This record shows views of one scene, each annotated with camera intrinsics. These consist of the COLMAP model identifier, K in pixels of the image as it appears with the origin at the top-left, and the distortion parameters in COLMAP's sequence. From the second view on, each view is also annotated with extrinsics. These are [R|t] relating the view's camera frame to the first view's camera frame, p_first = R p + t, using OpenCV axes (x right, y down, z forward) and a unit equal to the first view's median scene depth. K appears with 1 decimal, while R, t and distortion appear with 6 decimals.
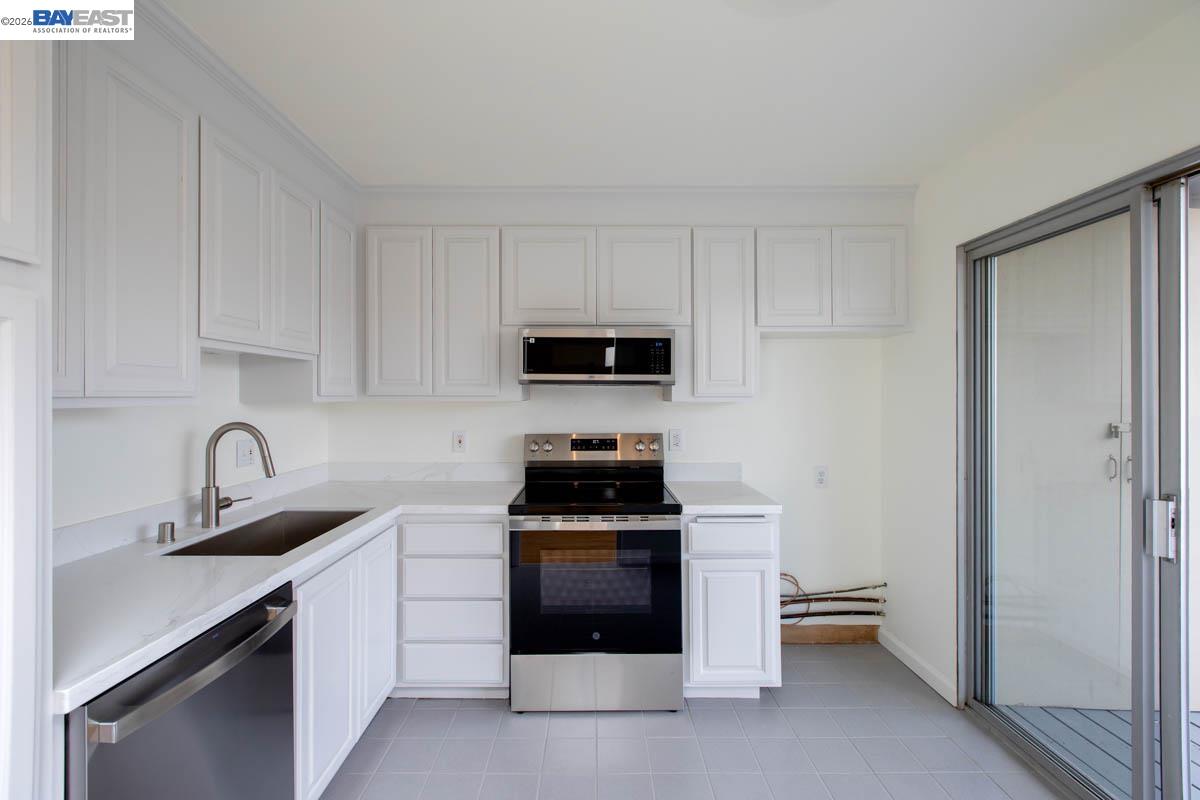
lens RADIAL K [[539.9, 0, 606.3], [0, 539.9, 393.8], [0, 0, 1]] dist [0.002812, -0.000312]
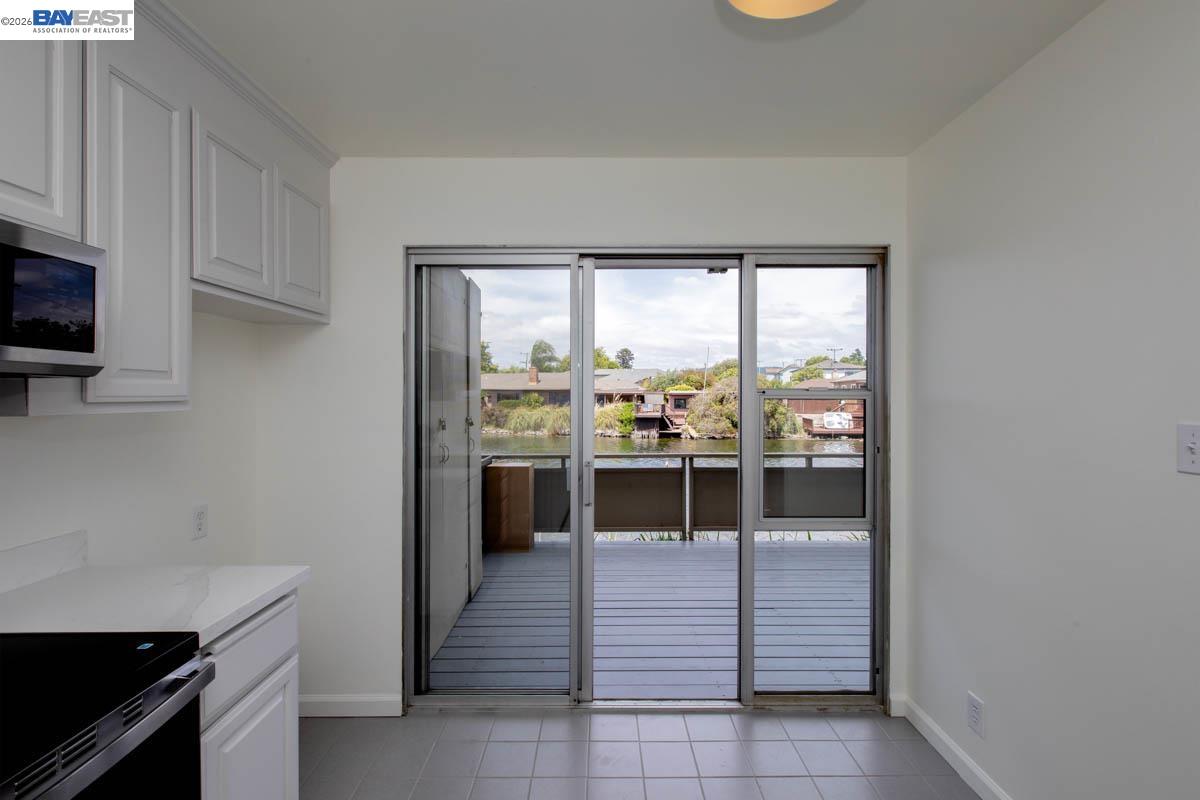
lens RADIAL K [[539.9, 0, 575.3], [0, 539.9, 395.0], [0, 0, 1]] dist [0.002812, -0.000312]
pose [[0.052271, -0.000732, 0.998633, -0.314069], [-0.001780, 0.999998, 0.000827, -0.003655], [-0.998631, -0.001821, 0.052269, 0.643062]]
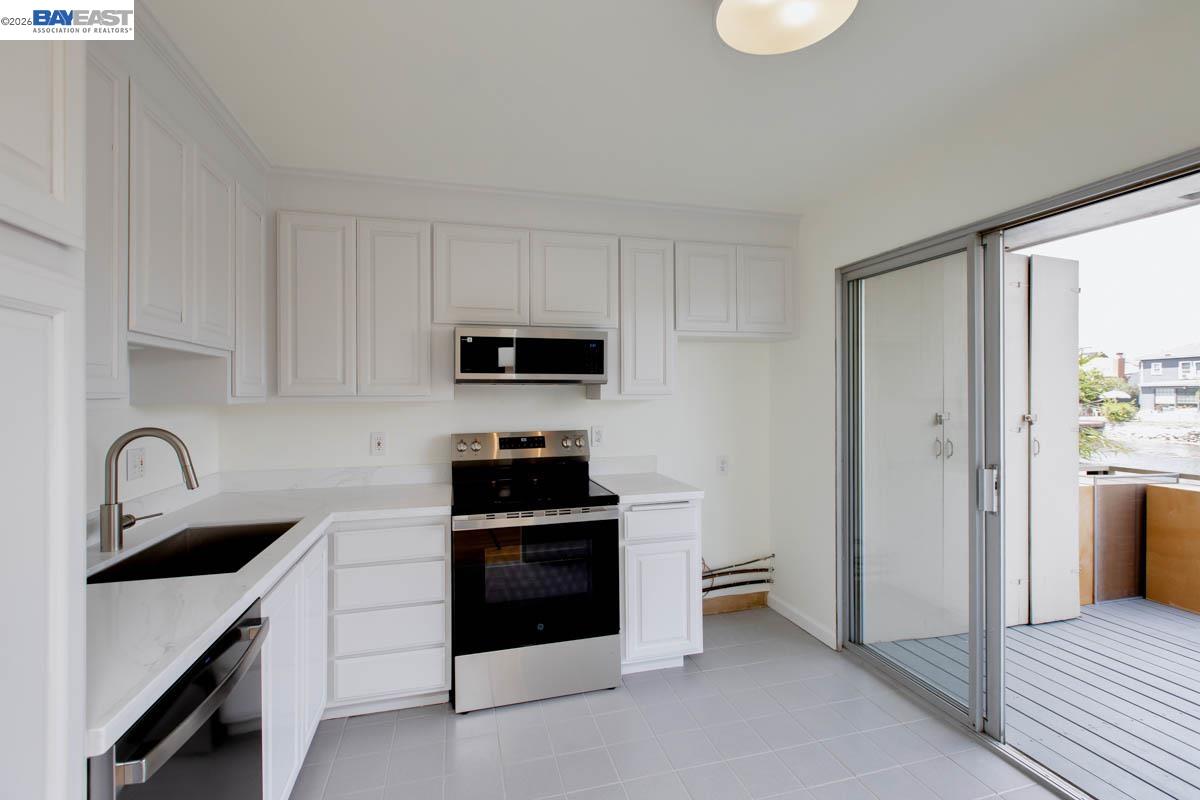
lens RADIAL K [[539.9, 0, 603.4], [0, 539.9, 393.2], [0, 0, 1]] dist [0.002812, -0.000312]
pose [[0.964662, -0.006379, 0.263411, -0.169868], [0.006487, 0.999979, 0.000462, 0.001327], [-0.263409, 0.001263, 0.964683, -0.029056]]
